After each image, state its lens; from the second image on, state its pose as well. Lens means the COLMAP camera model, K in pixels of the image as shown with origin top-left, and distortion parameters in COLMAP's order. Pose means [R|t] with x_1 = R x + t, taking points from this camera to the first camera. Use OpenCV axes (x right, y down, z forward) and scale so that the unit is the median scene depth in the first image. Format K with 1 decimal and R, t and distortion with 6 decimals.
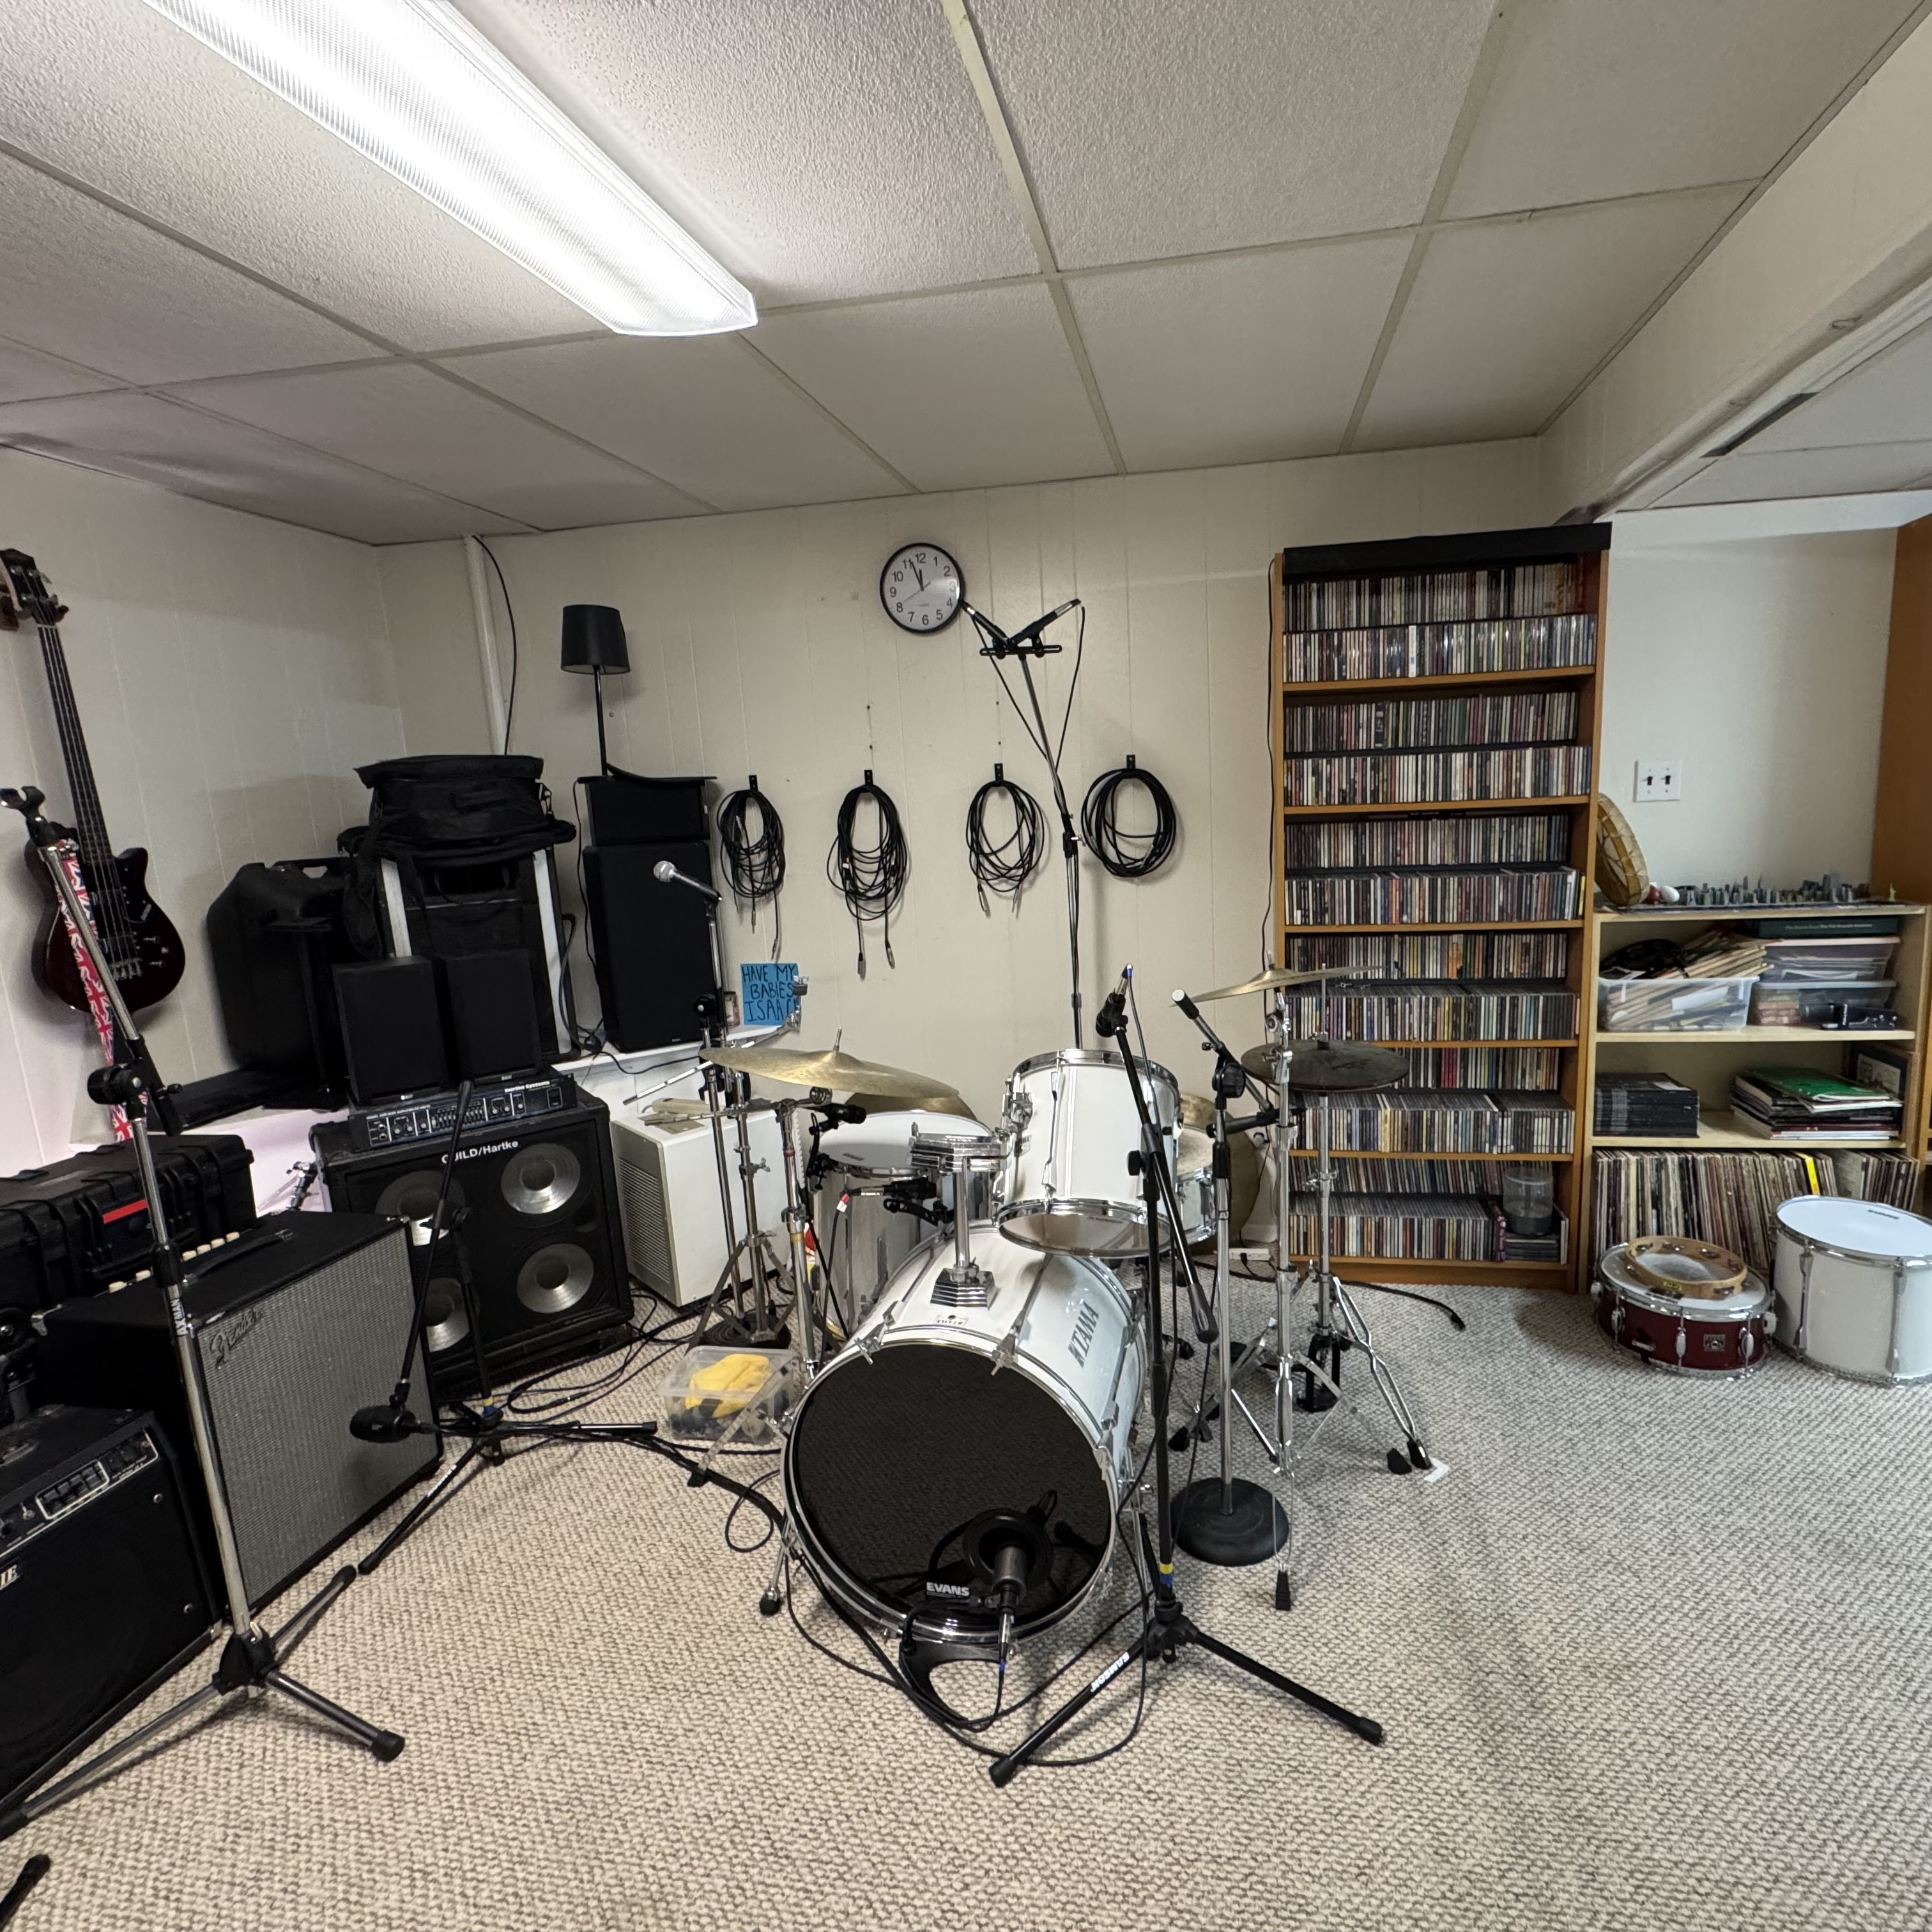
lens RADIAL K [[1023.6, 0, 1074.8], [0, 1023.6, 971.0], [0, 0, 1]] dist [-0.000362, -0.000634]
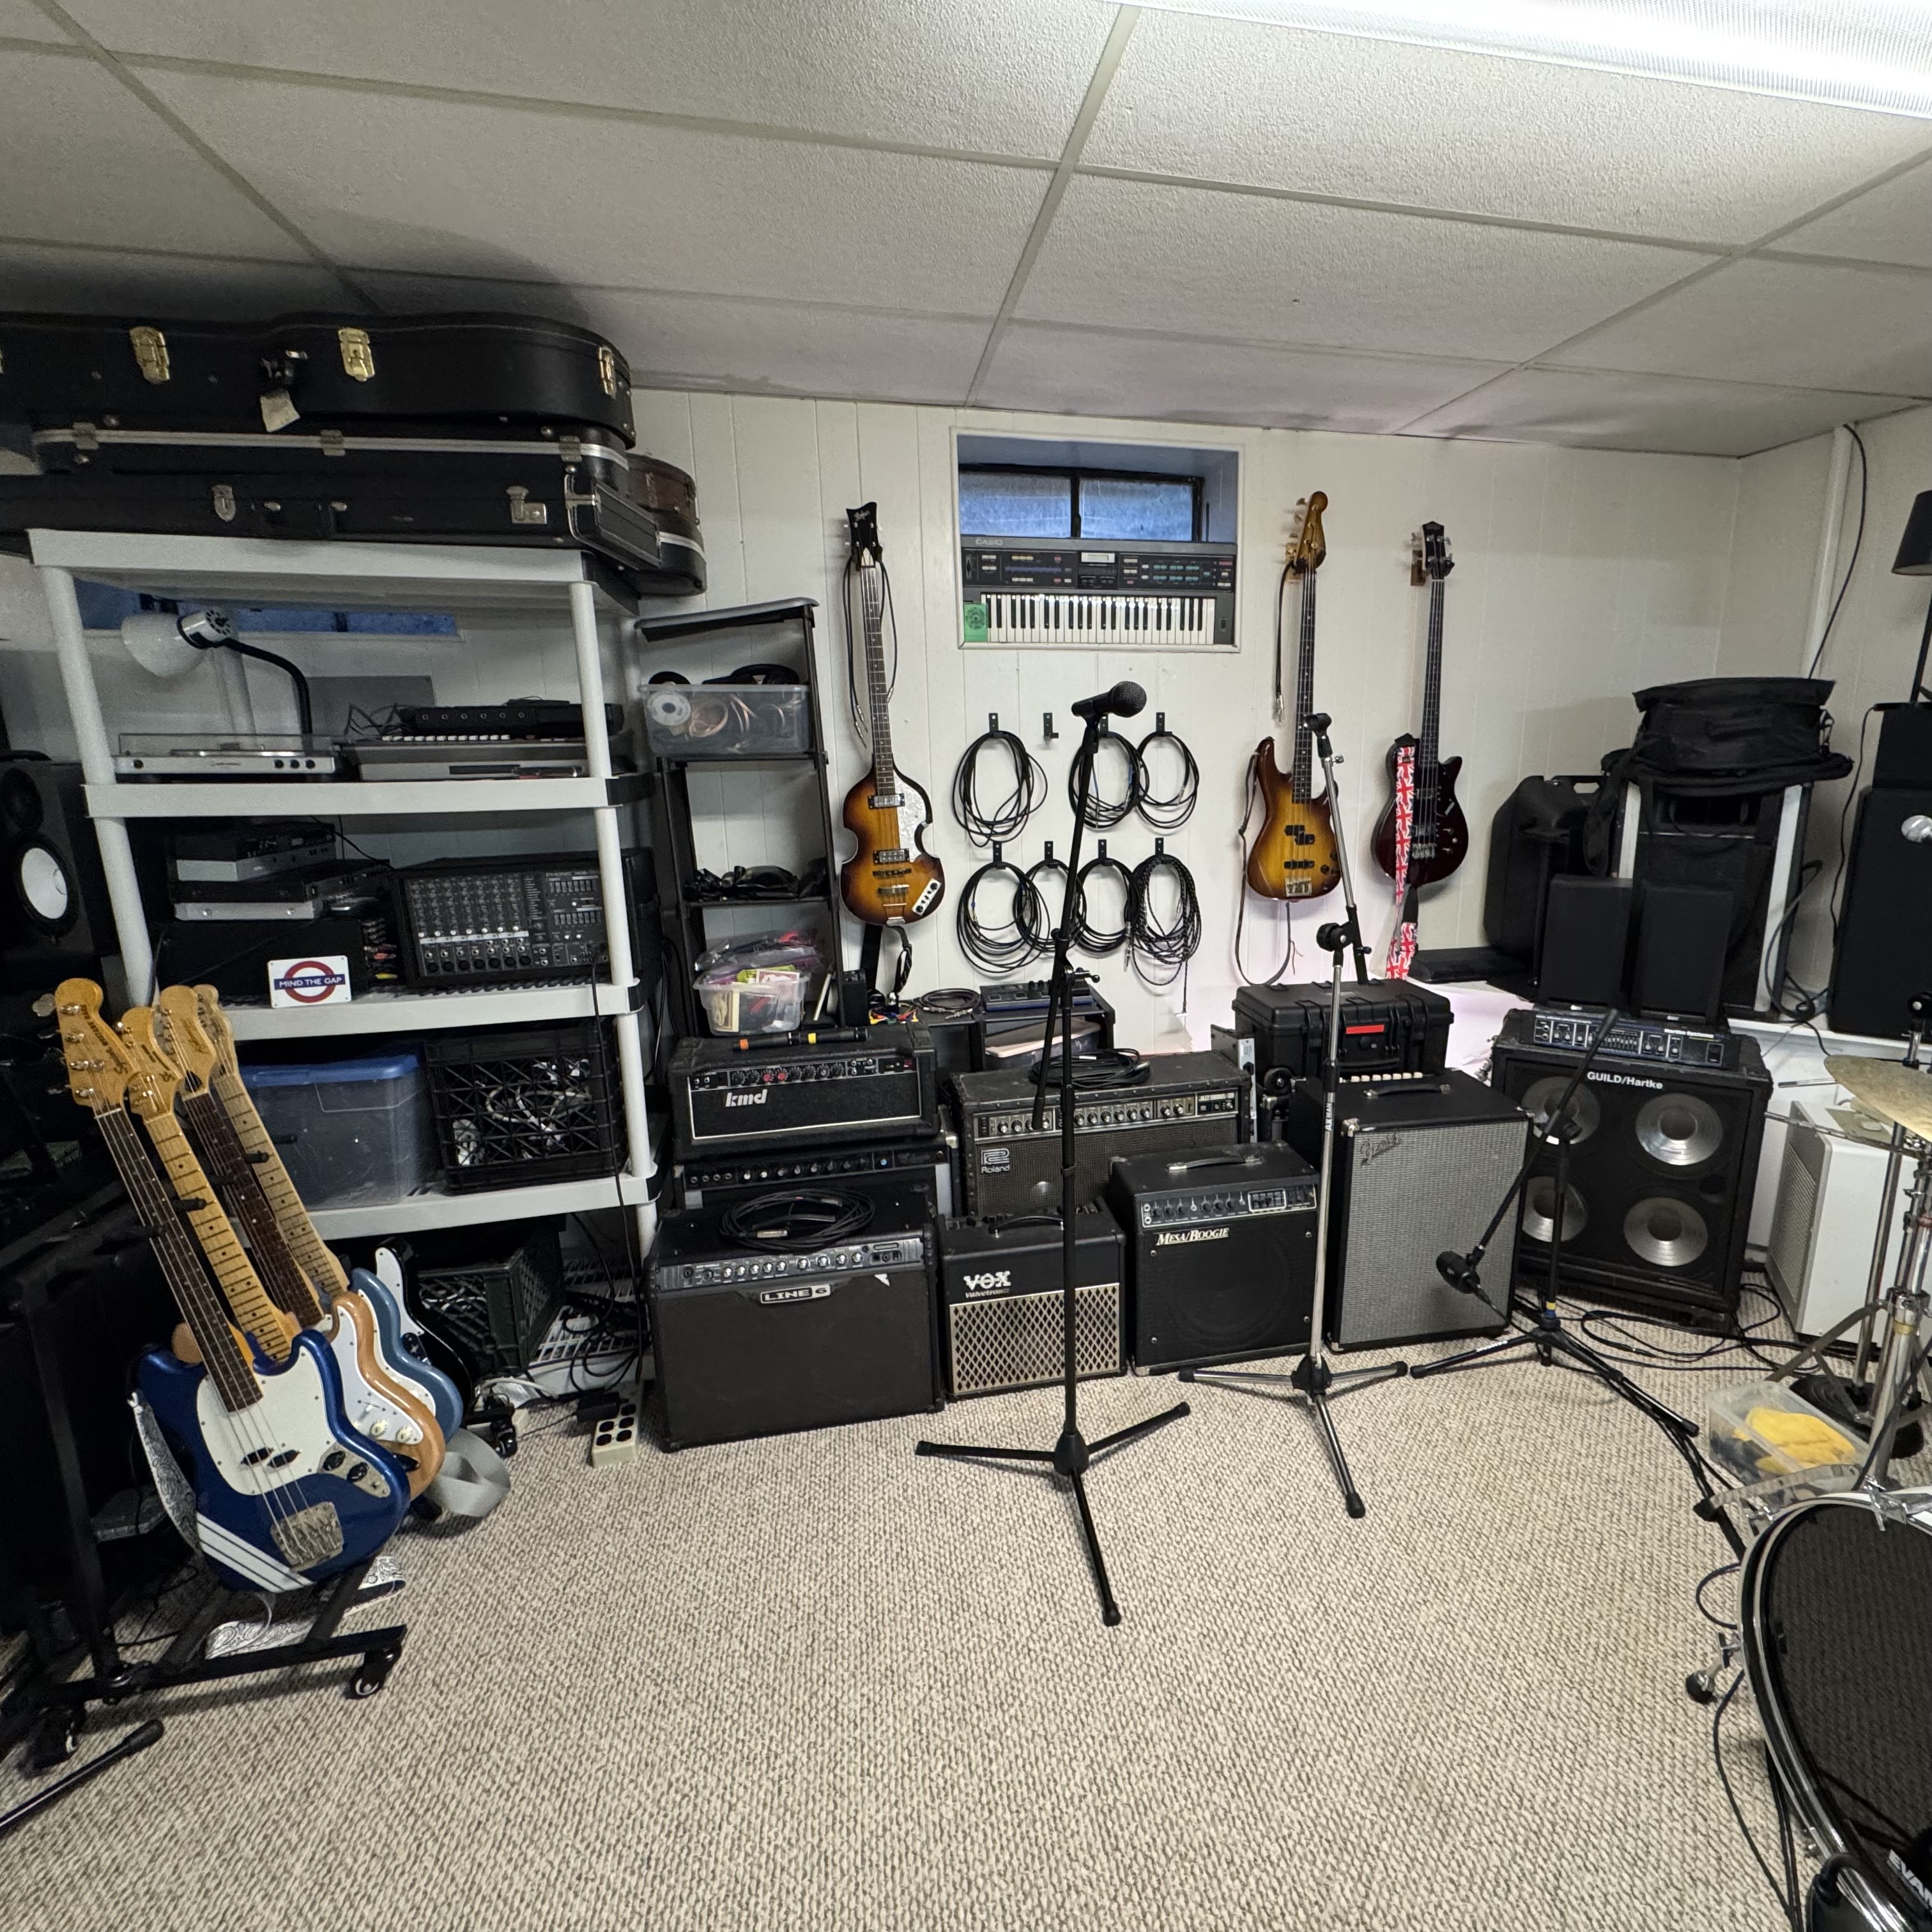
lens RADIAL K [[1023.6, 0, 1074.8], [0, 1023.6, 971.0], [0, 0, 1]] dist [-0.000362, -0.000634]
pose [[0.373408, 0.250707, -0.893147, 0.093893], [-0.176357, 0.964415, 0.196980, -0.031788], [0.910749, 0.083959, 0.404335, 0.090660]]
